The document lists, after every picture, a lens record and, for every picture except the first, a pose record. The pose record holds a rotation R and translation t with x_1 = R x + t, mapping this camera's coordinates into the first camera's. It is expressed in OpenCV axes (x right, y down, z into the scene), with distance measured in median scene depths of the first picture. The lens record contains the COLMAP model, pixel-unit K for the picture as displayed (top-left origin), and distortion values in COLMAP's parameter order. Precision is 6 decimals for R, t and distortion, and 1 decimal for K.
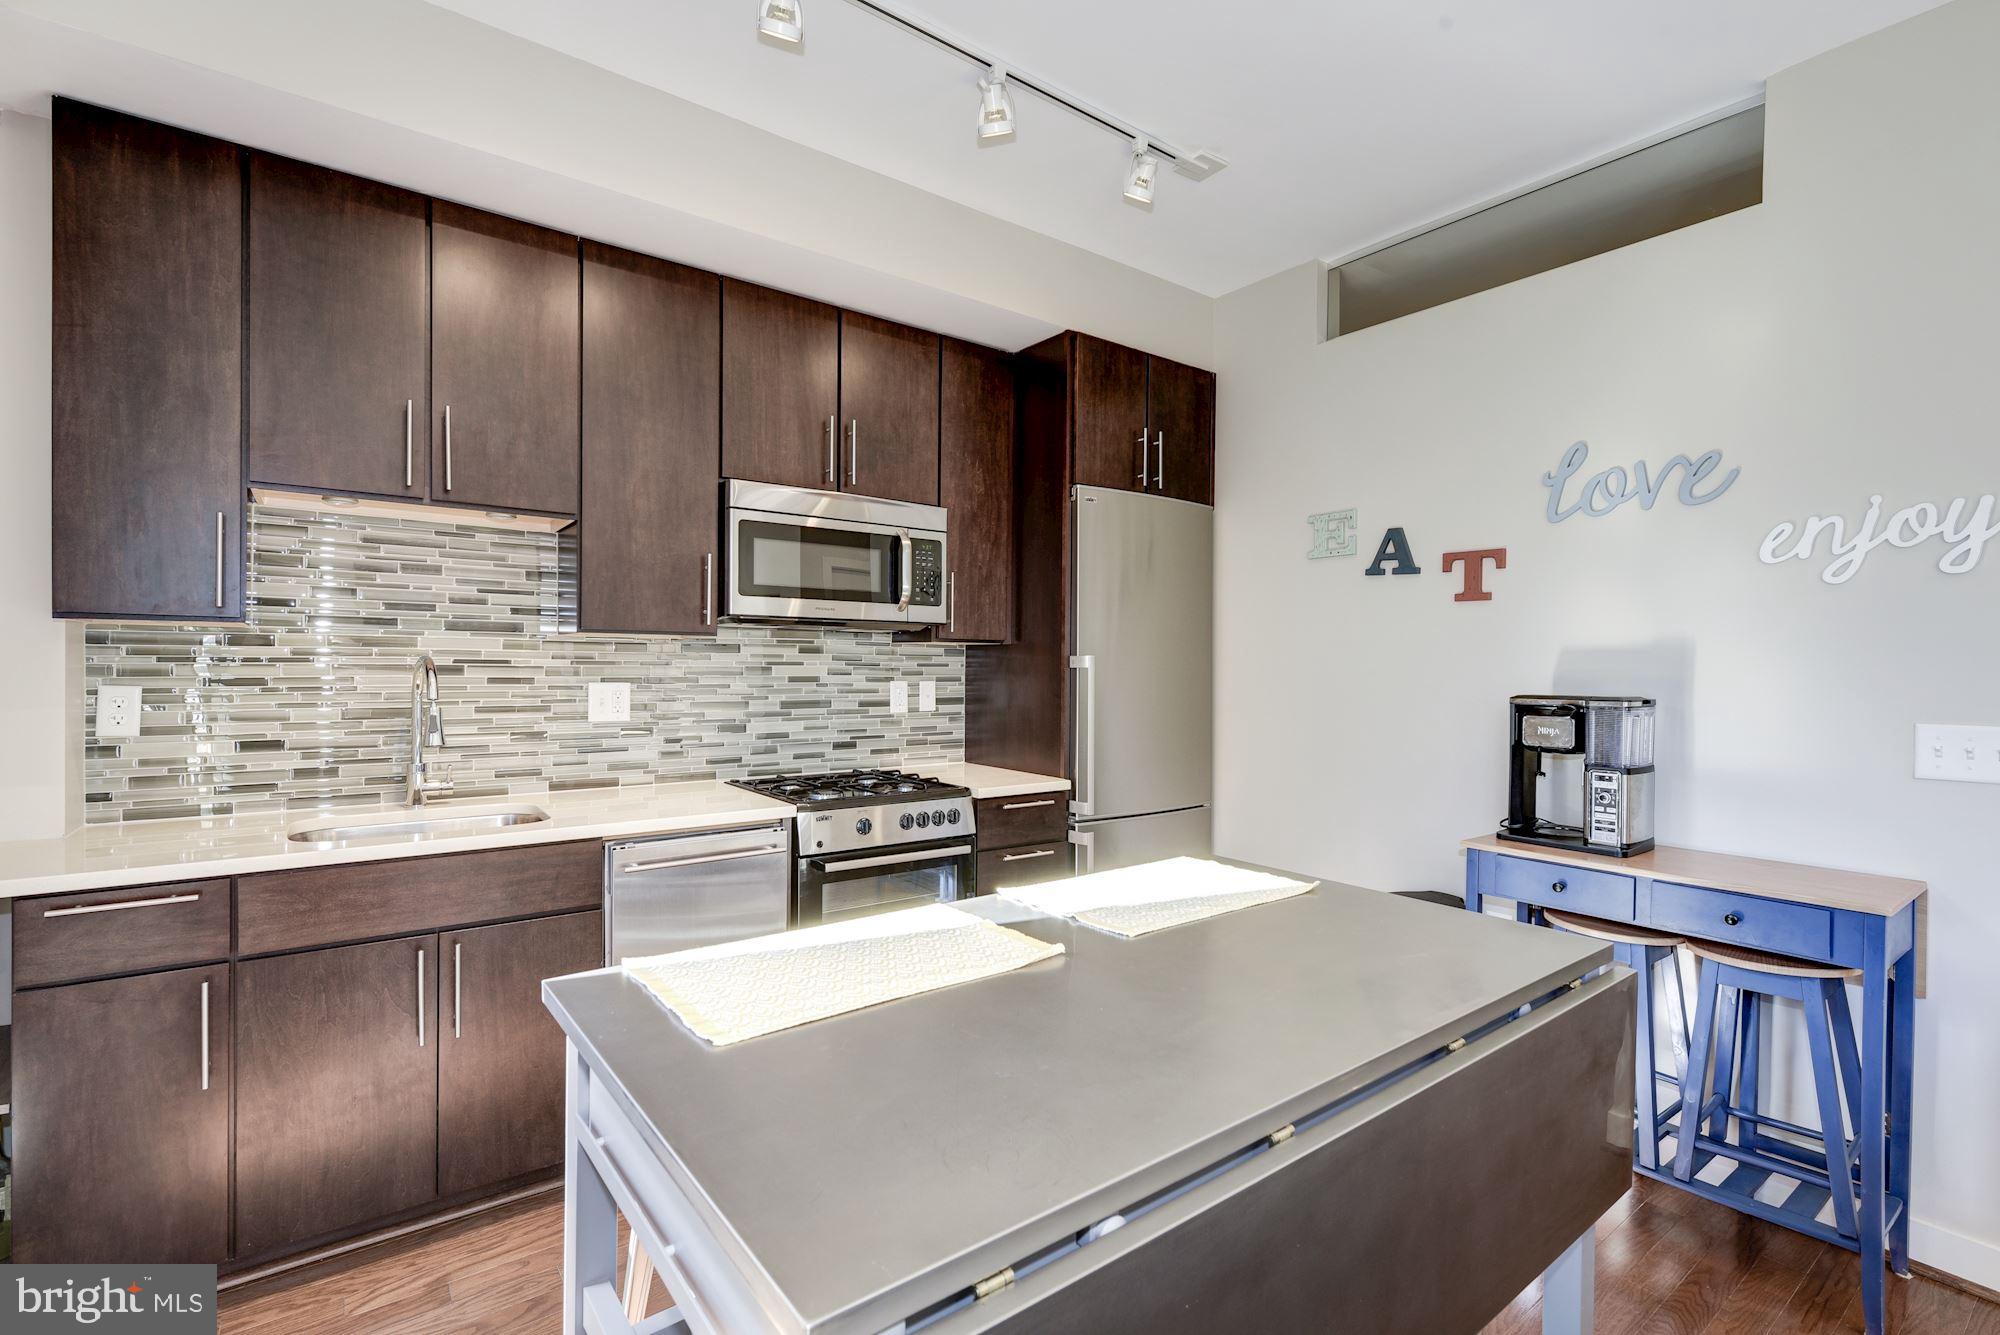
lens RADIAL K [[887.6, 0, 997.4], [0, 887.6, 669.0], [0, 0, 1]] dist [0.011895, -0.000260]
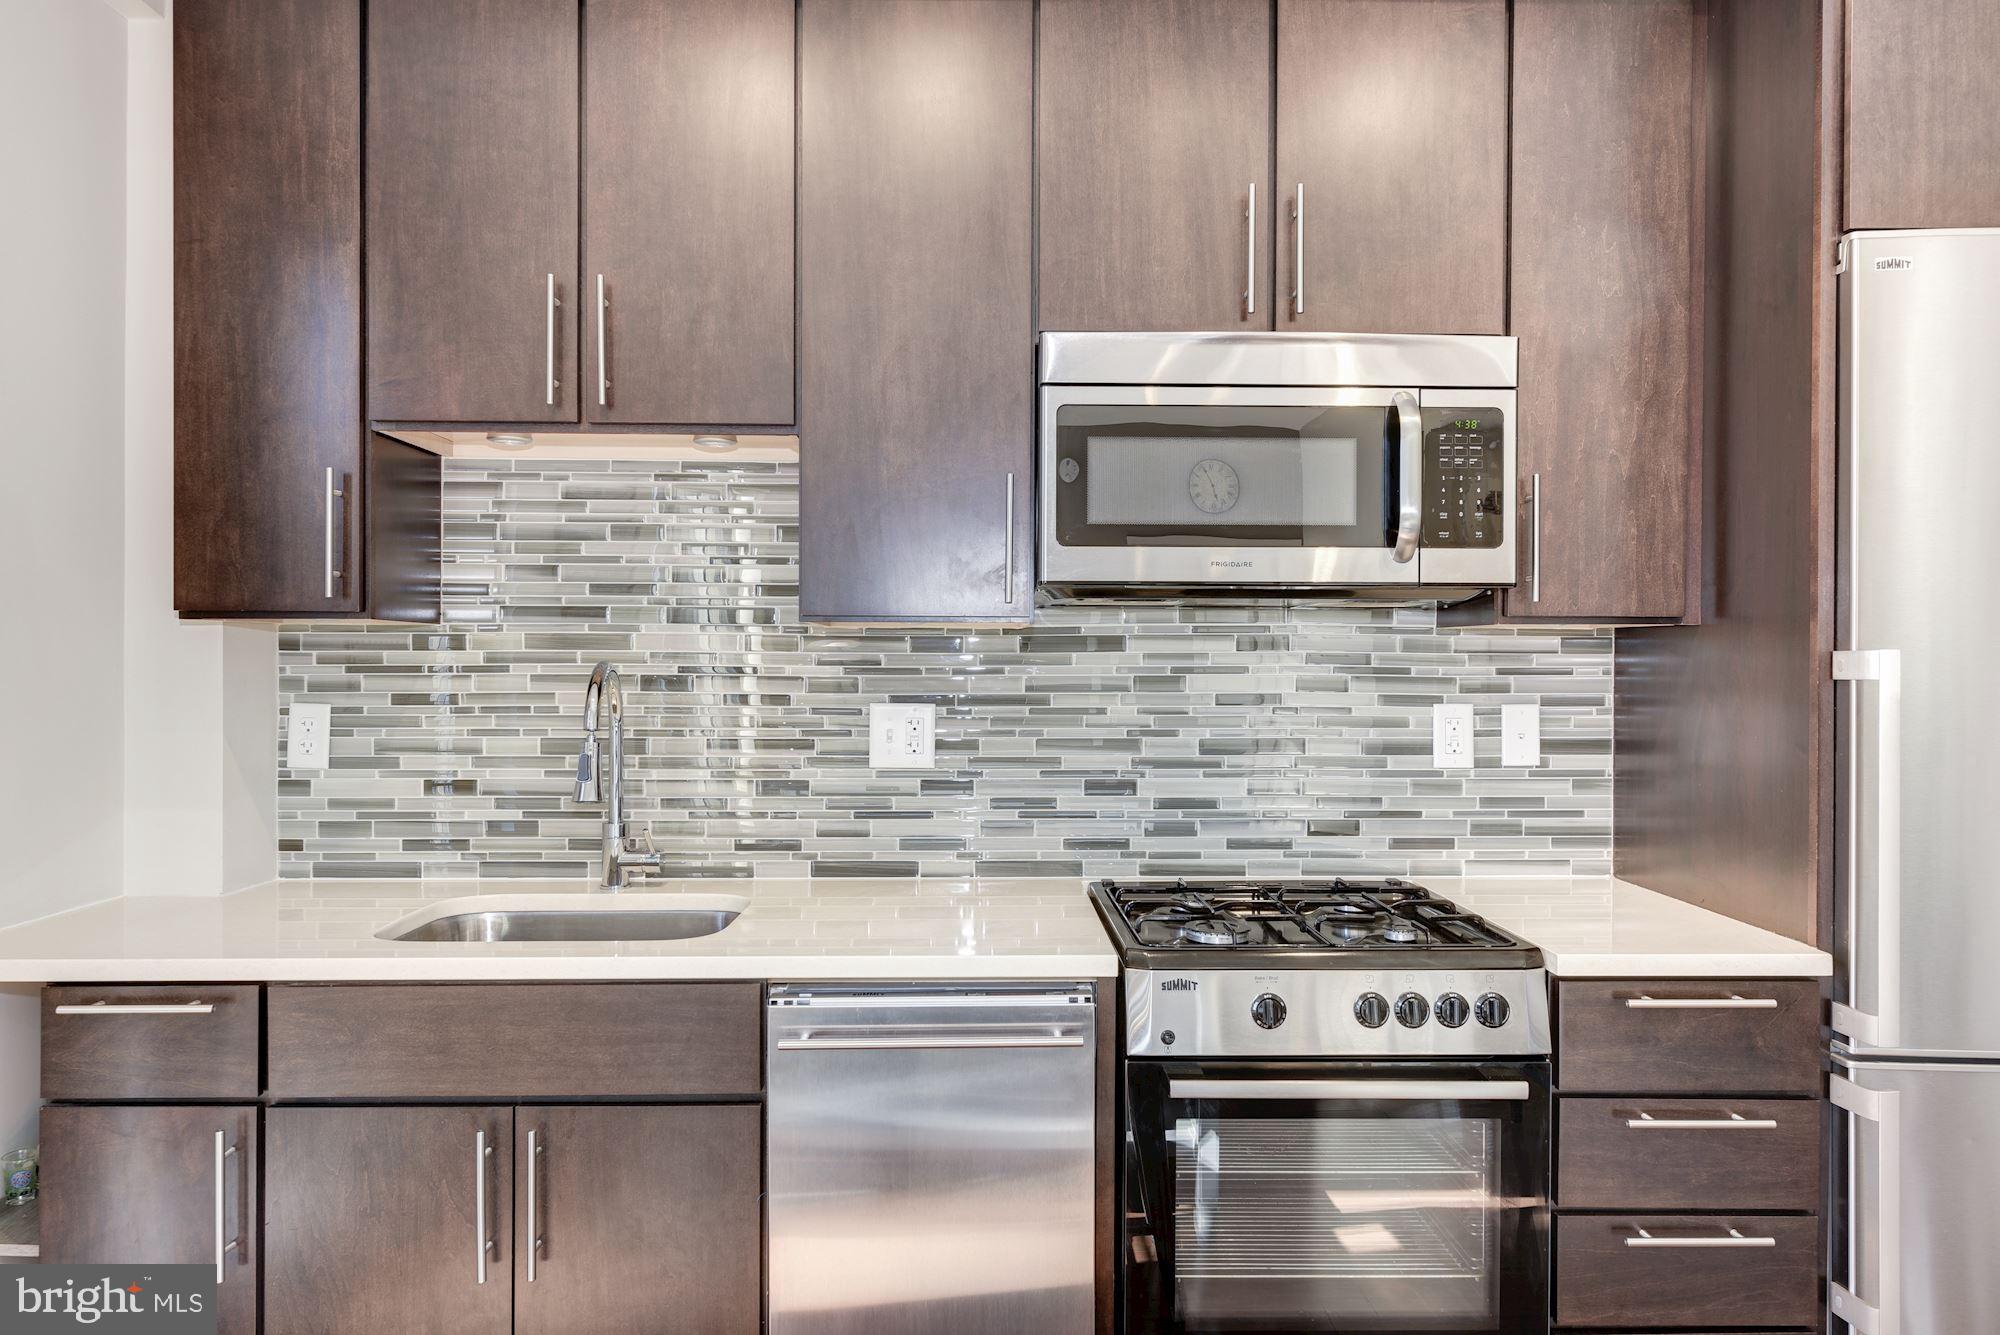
lens RADIAL K [[1335.0, 0, 1013.0], [0, 1335.0, 663.4], [0, 0, 1]] dist [0.010800, 0.002513]
pose [[0.817915, -0.003712, -0.575328, 0.147389], [0.001555, 0.999990, -0.004241, -0.007981], [0.575338, 0.002575, 0.817912, 0.310215]]
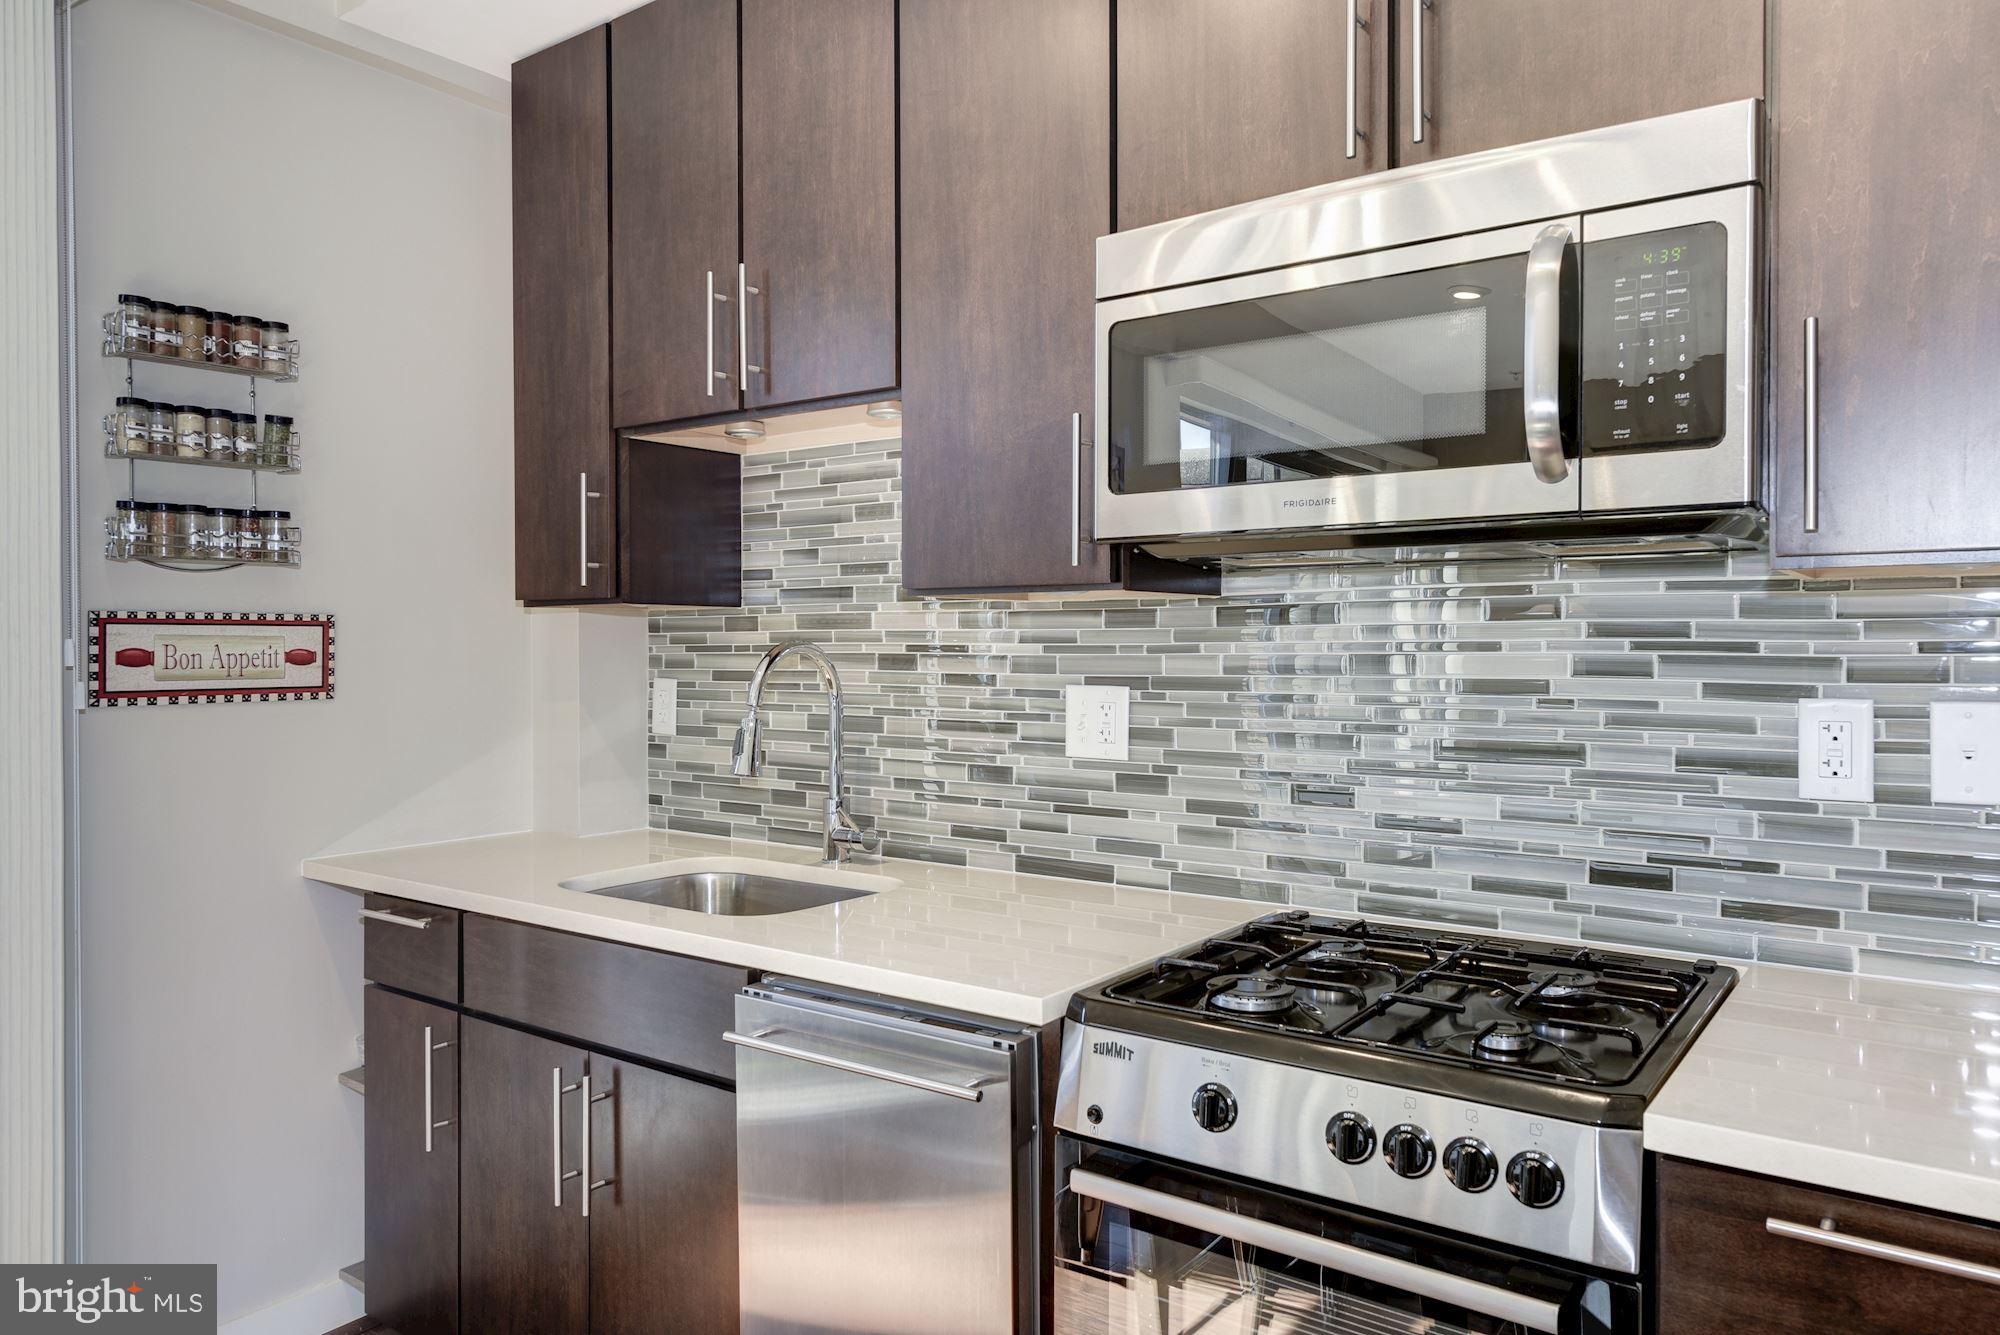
lens RADIAL K [[1335.0, 0, 1032.2], [0, 1335.0, 652.3], [0, 0, 1]] dist [0.010800, 0.002513]
pose [[0.300316, -0.004007, -0.953831, 0.321127], [0.000234, 0.999991, -0.004127, -0.001460], [0.953840, 0.001016, 0.300314, 0.735026]]
